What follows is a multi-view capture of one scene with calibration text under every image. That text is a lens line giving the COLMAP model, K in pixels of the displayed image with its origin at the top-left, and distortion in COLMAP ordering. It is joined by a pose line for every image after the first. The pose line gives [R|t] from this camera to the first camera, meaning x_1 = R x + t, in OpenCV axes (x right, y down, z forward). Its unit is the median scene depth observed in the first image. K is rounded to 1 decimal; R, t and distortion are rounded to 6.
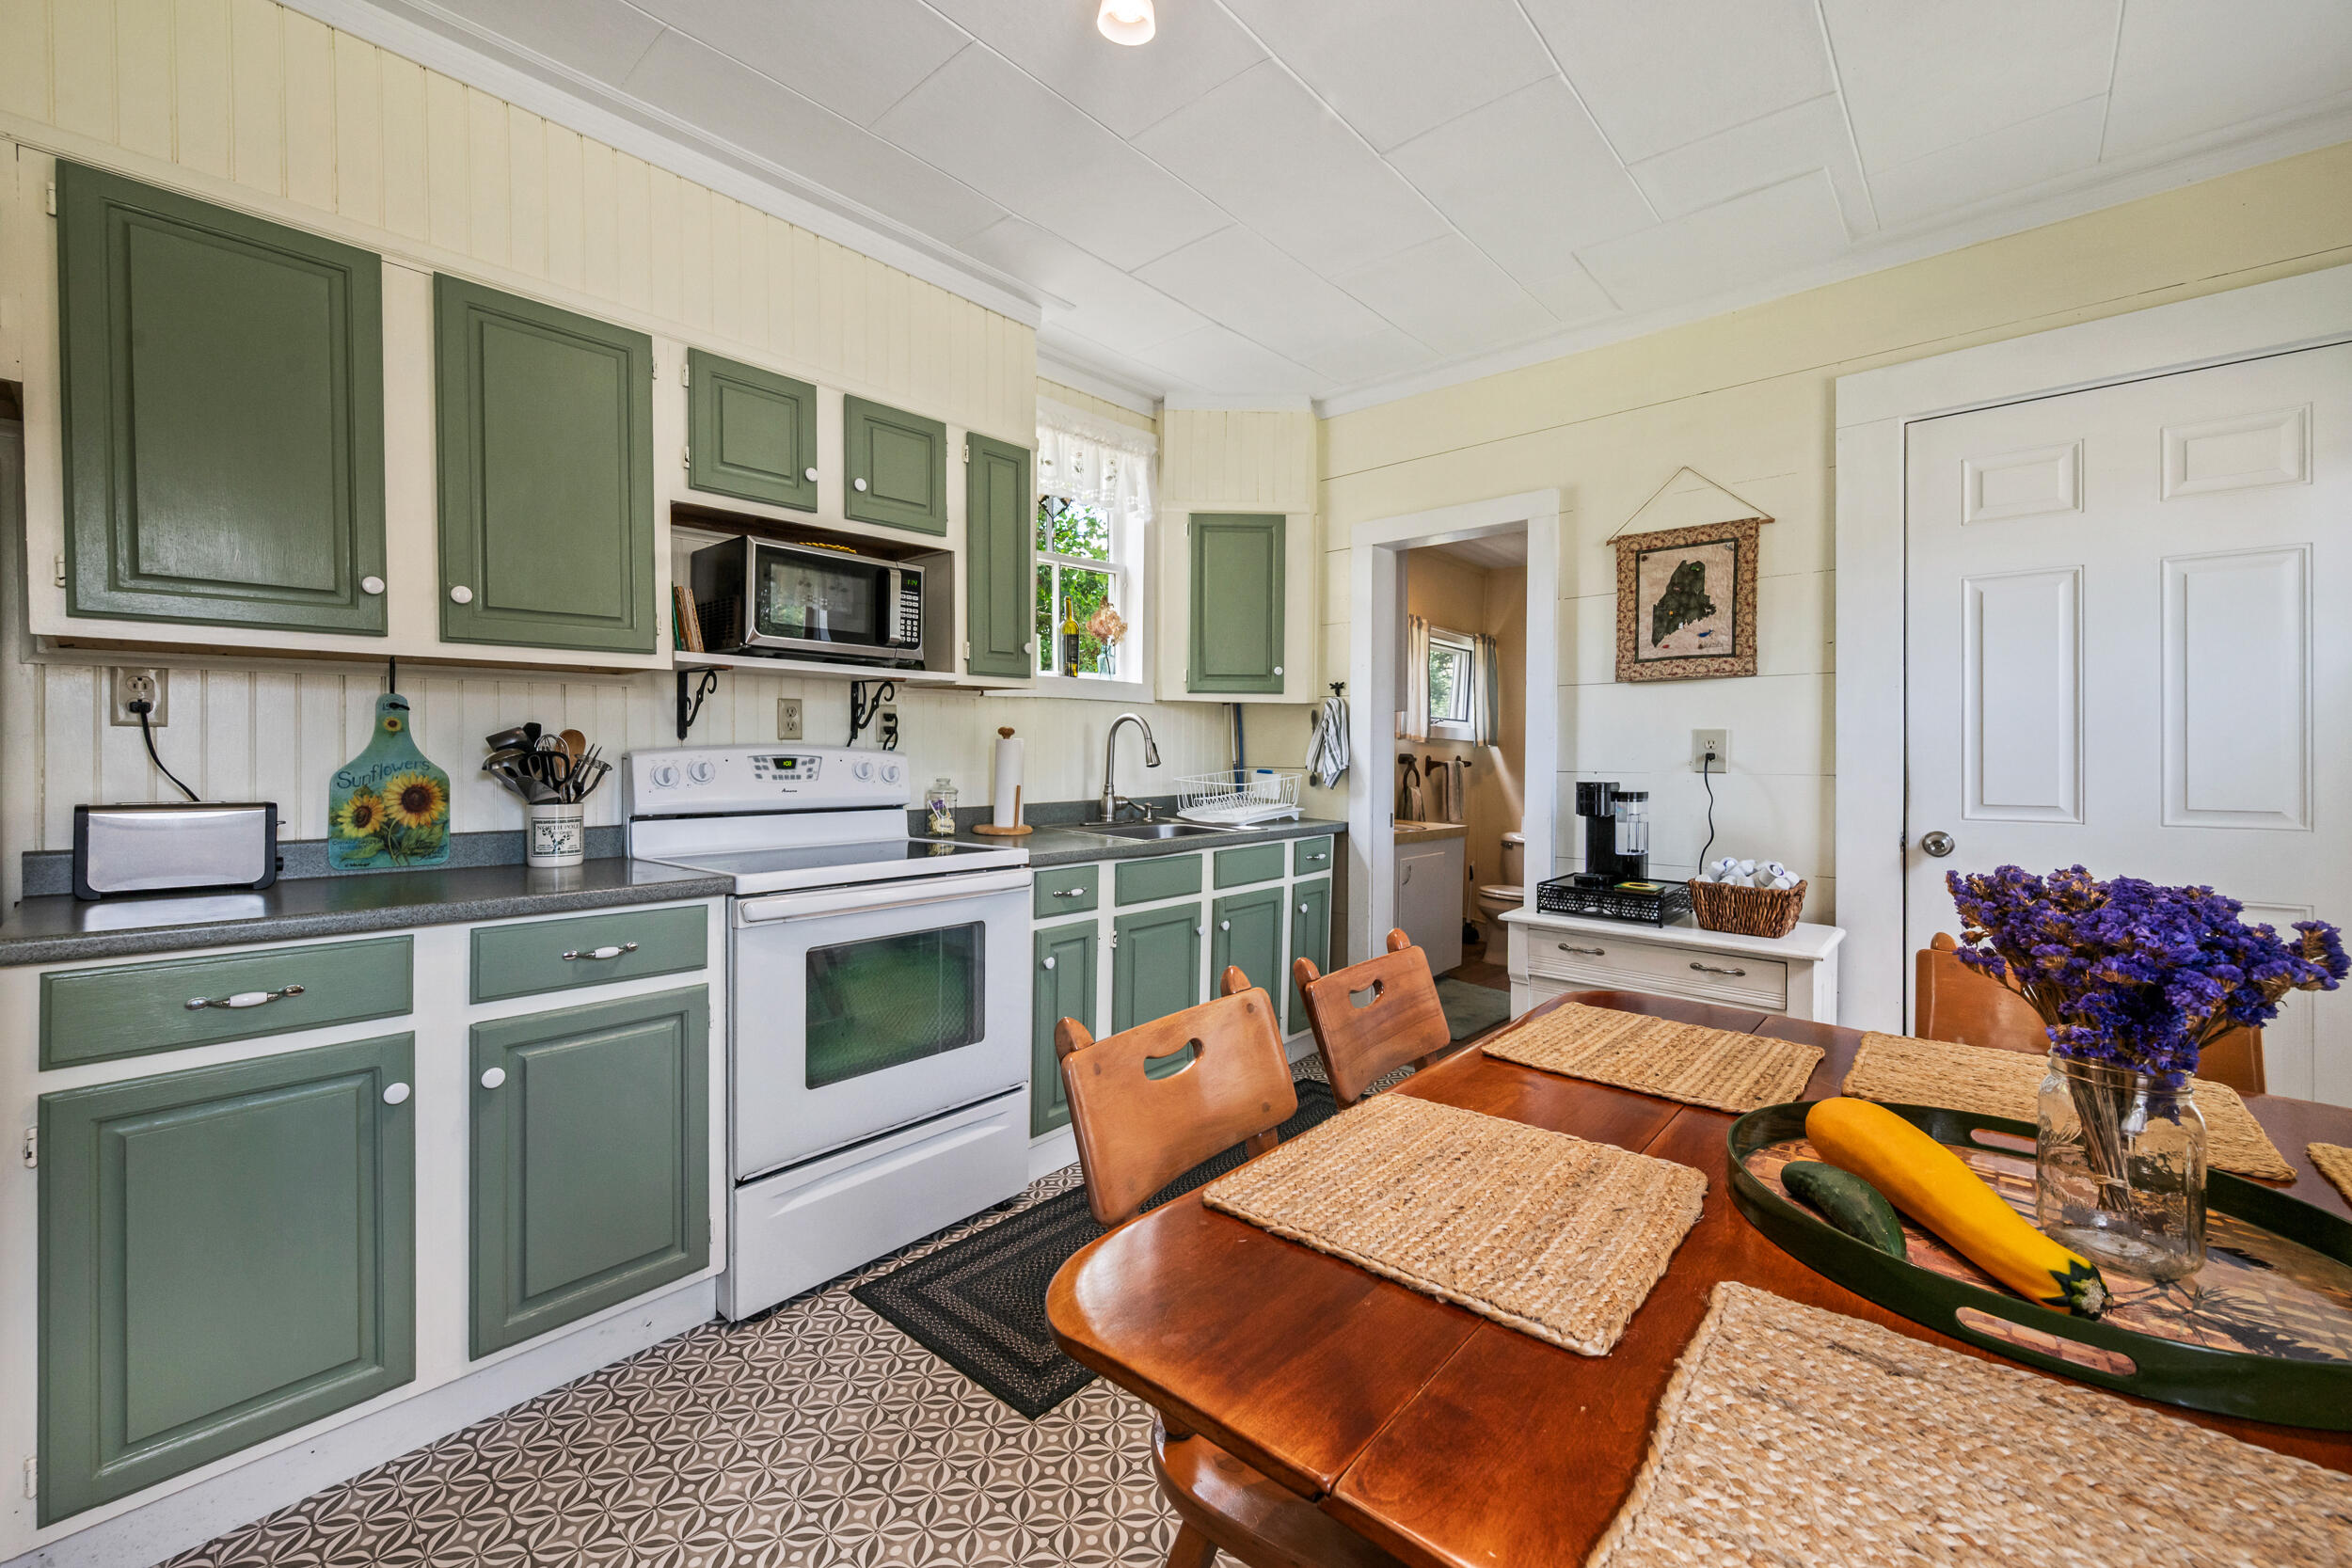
lens RADIAL K [[940.3, 0, 1181.6], [0, 940.3, 760.7], [0, 0, 1]] dist [0.000644, -0.000329]
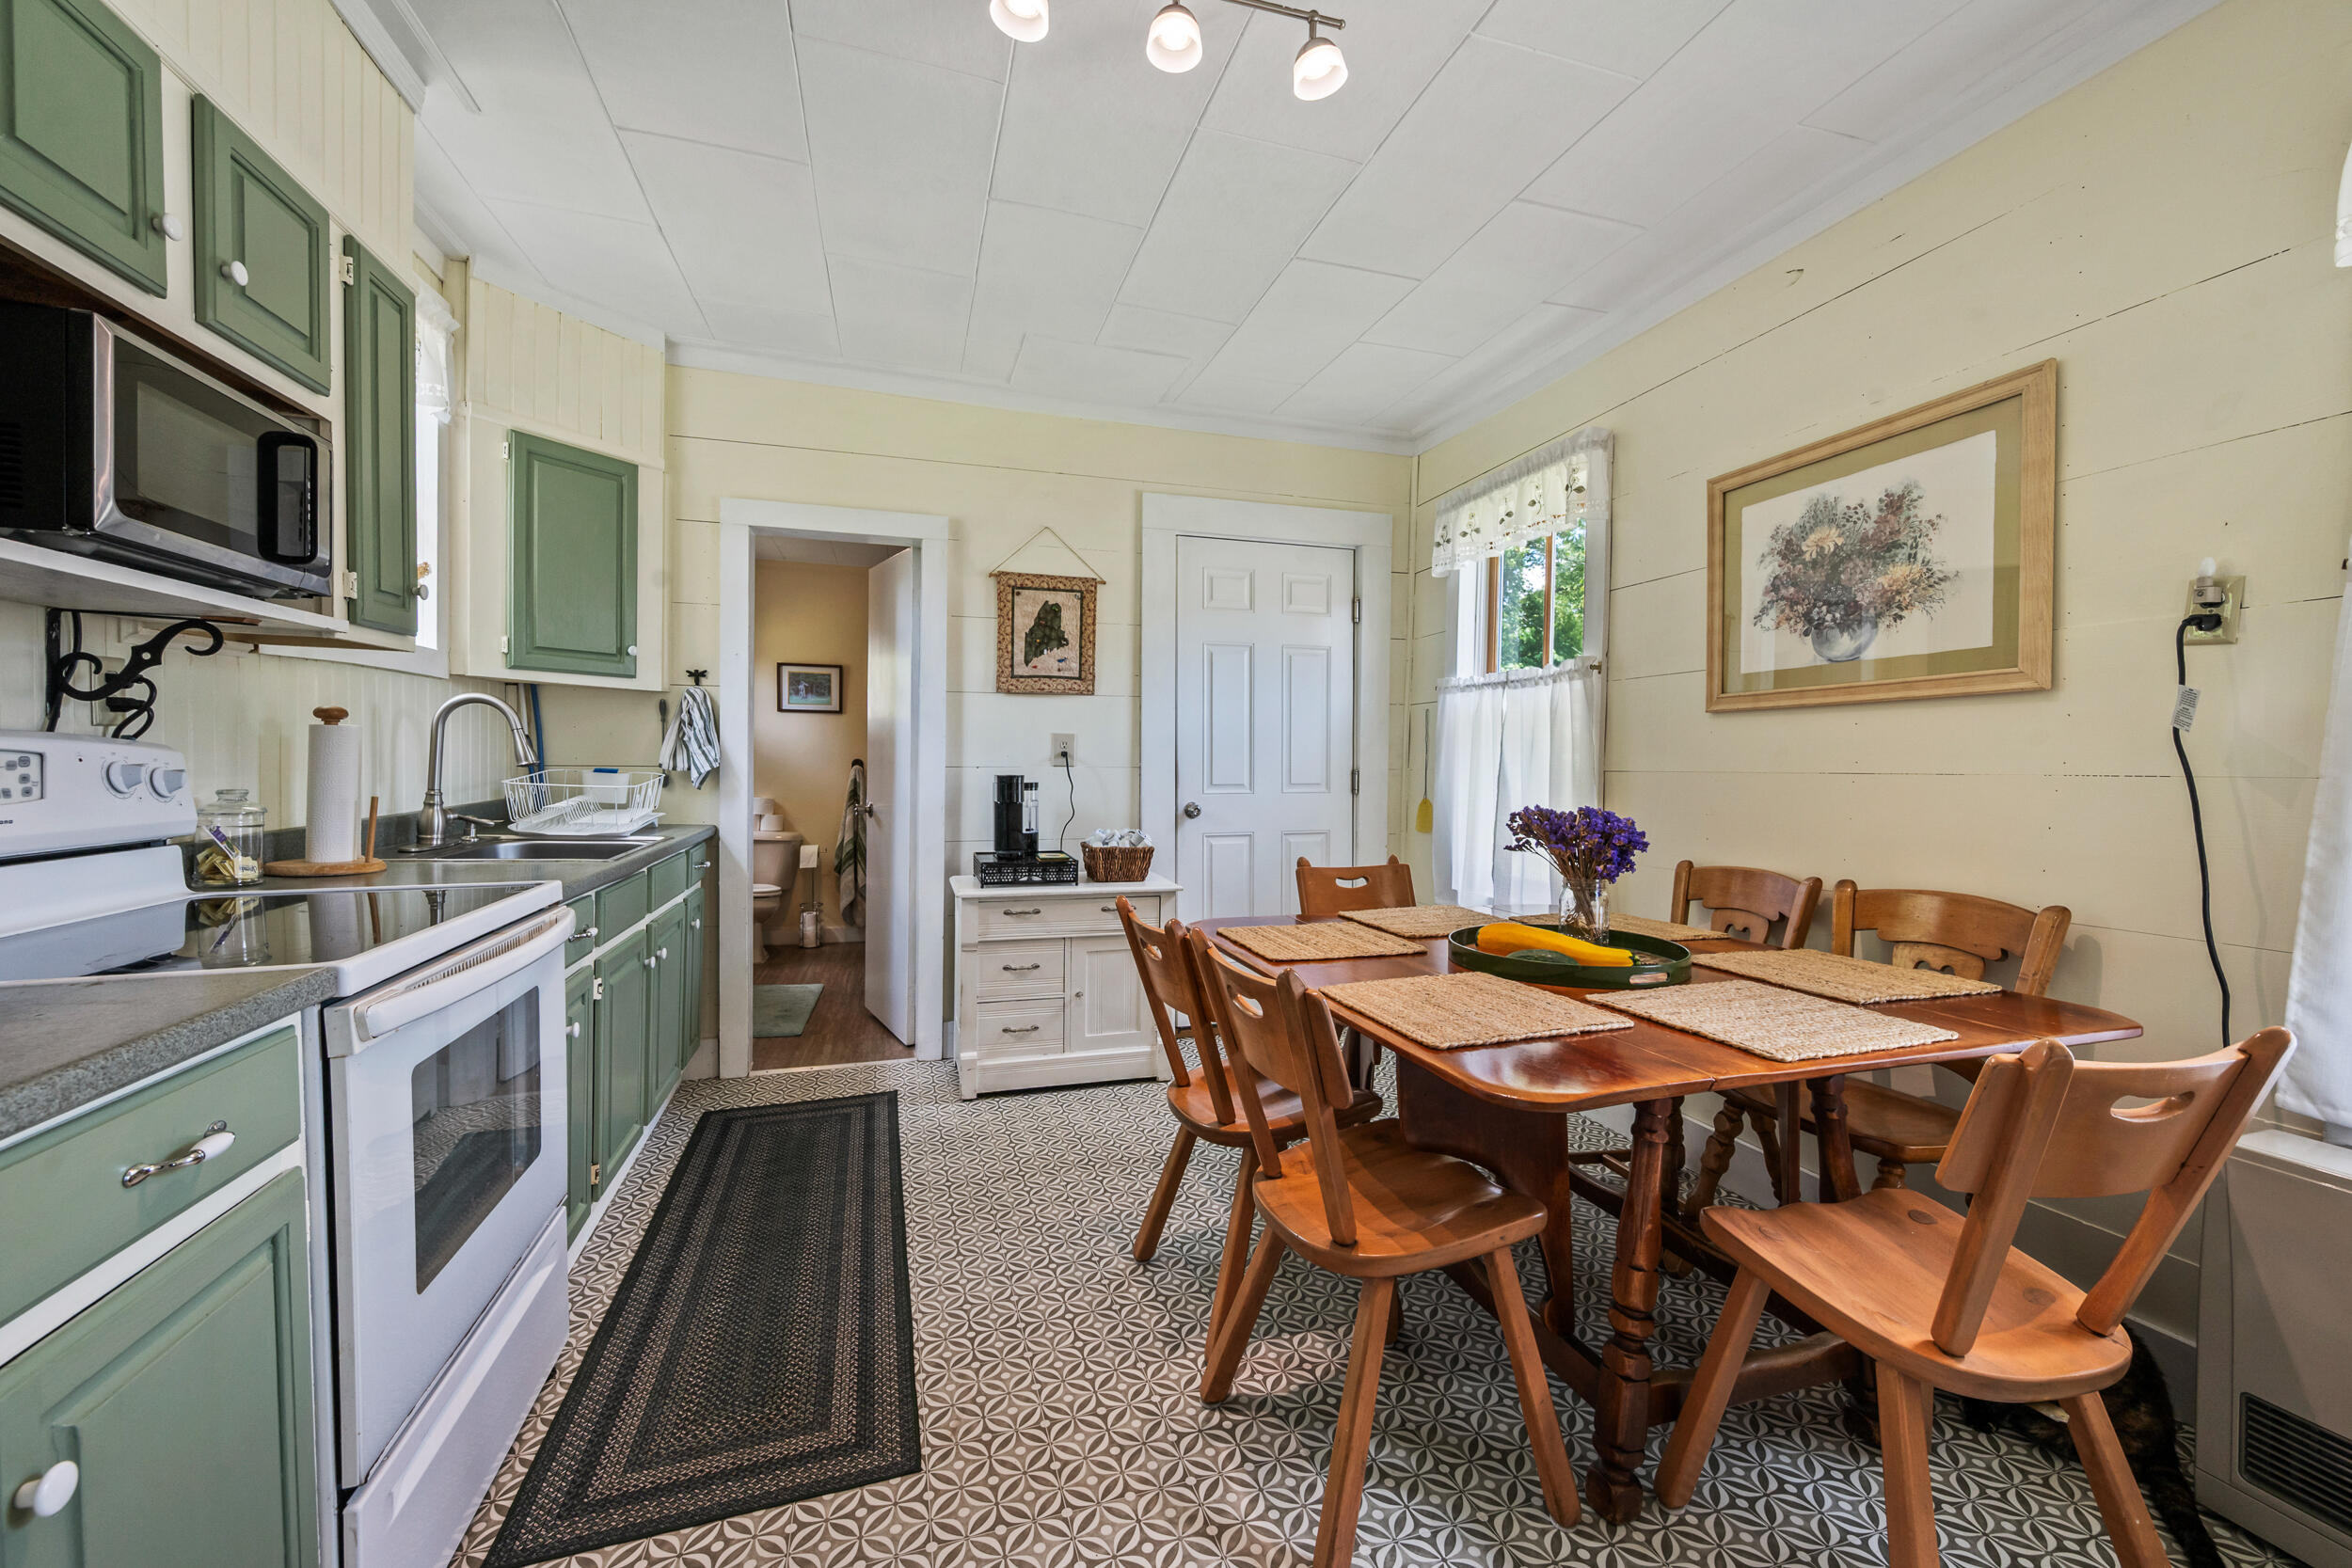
lens RADIAL K [[940.3, 0, 1185.9], [0, 940.3, 783.7], [0, 0, 1]] dist [0.000644, -0.000329]
pose [[0.508192, -0.025421, 0.860868, -0.473041], [-0.000555, 0.999554, 0.029844, -0.002608], [-0.861244, -0.015644, 0.507952, 0.184083]]
